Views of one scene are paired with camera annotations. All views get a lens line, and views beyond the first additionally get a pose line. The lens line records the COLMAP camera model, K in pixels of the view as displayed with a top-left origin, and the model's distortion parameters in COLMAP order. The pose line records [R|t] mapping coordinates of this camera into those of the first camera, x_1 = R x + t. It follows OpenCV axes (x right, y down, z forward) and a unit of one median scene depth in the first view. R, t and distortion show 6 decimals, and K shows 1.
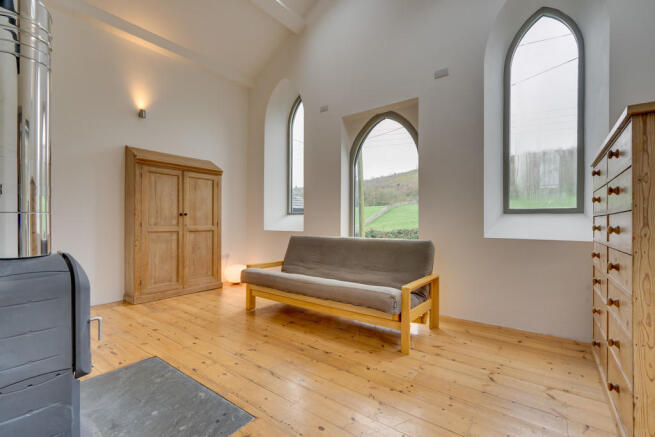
lens RADIAL K [[294.8, 0, 324.8], [0, 294.8, 227.9], [0, 0, 1]] dist [0.005118, -0.000277]
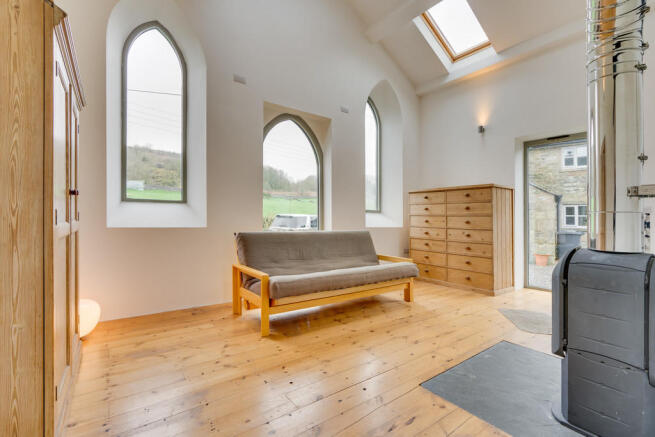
lens RADIAL K [[294.8, 0, 327.9], [0, 294.8, 217.4], [0, 0, 1]] dist [0.005118, -0.000277]
pose [[0.271452, 0.000112, 0.962452, -0.966125], [-0.004482, 0.999989, 0.001148, -0.019366], [-0.962442, -0.004625, 0.271449, 0.693347]]
